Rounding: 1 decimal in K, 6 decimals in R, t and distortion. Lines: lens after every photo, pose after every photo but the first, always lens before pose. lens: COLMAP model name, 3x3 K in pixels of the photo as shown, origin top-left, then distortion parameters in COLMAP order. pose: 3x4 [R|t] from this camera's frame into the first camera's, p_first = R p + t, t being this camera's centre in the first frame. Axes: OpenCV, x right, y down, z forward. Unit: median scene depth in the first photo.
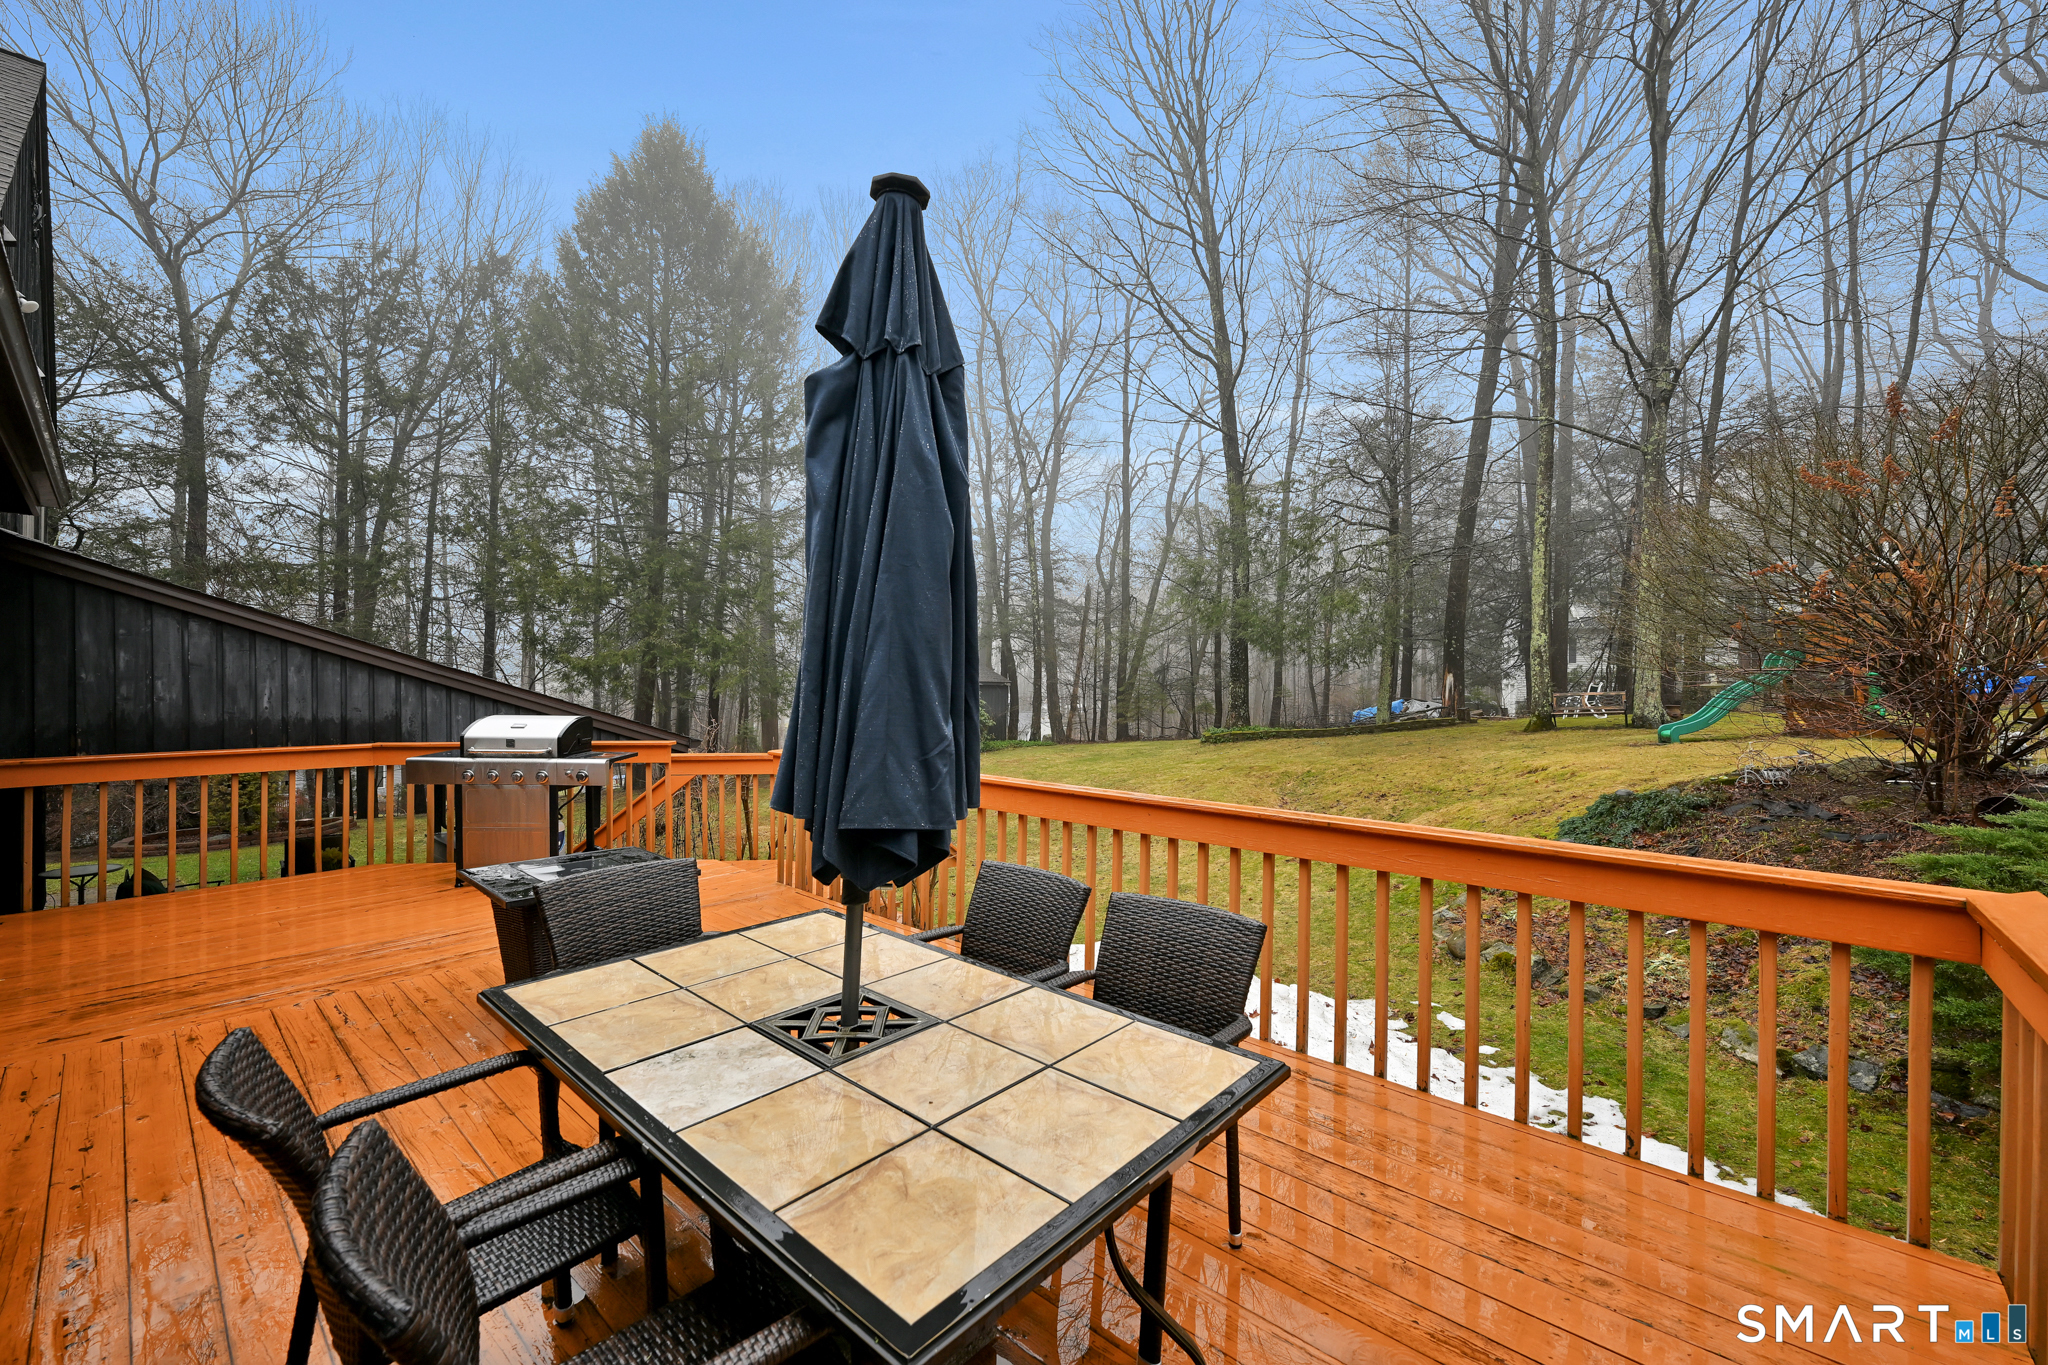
lens RADIAL K [[812.6, 0, 1018.4], [0, 812.6, 689.0], [0, 0, 1]] dist [0.001540, 0.000244]
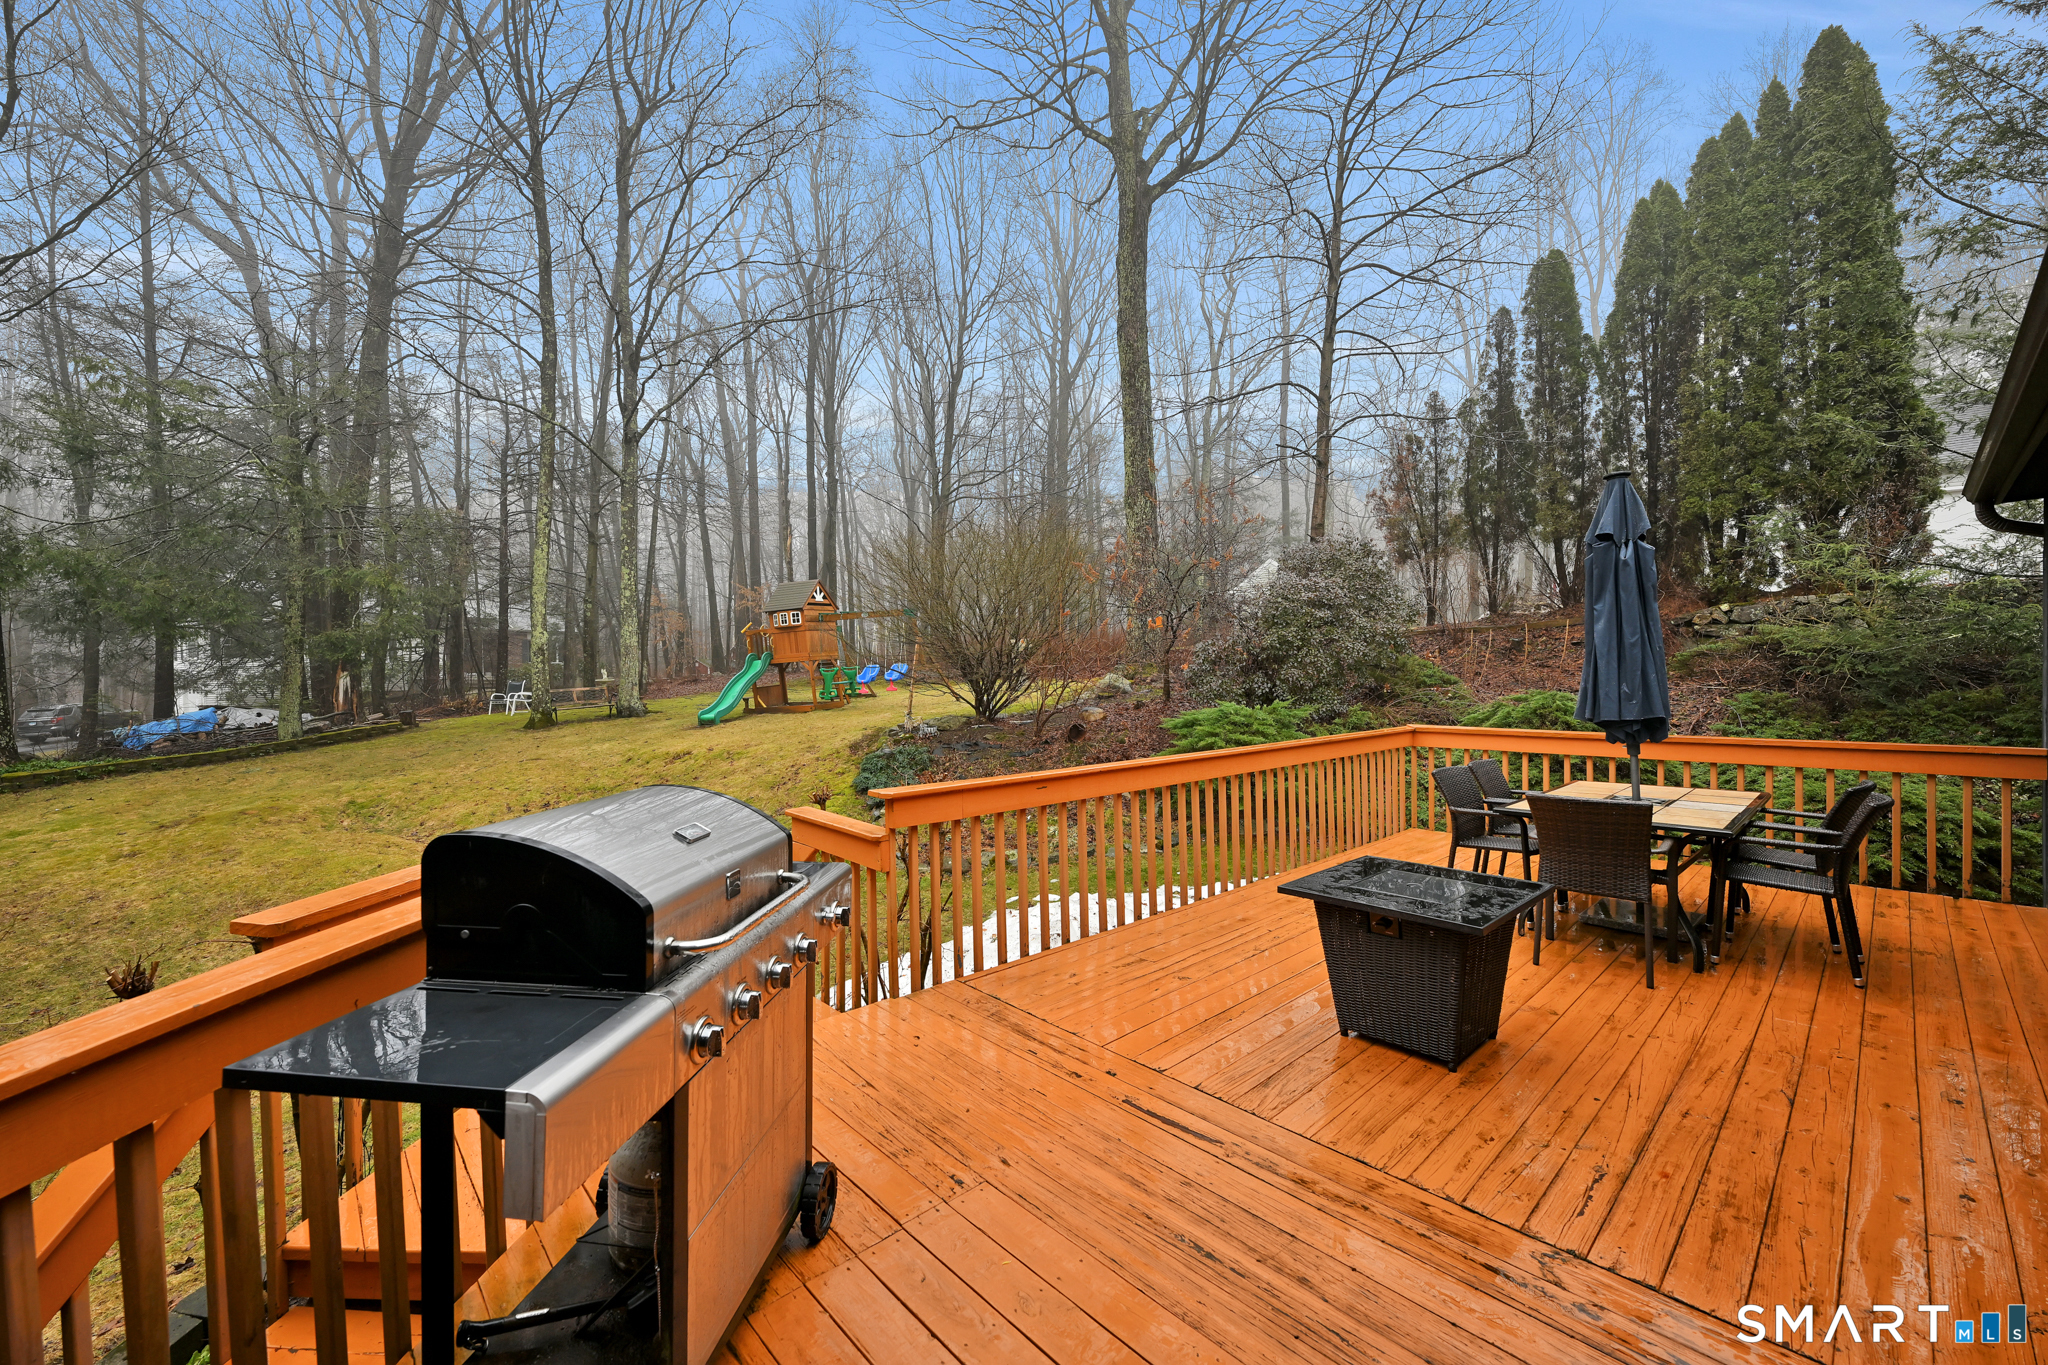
lens RADIAL K [[812.6, 0, 1018.4], [0, 812.6, 689.0], [0, 0, 1]] dist [0.001540, 0.000244]
pose [[0.098091, -0.026027, 0.994837, -0.341790], [0.028099, 0.999332, 0.023374, -0.004420], [-0.994781, 0.025661, 0.098756, 0.320622]]
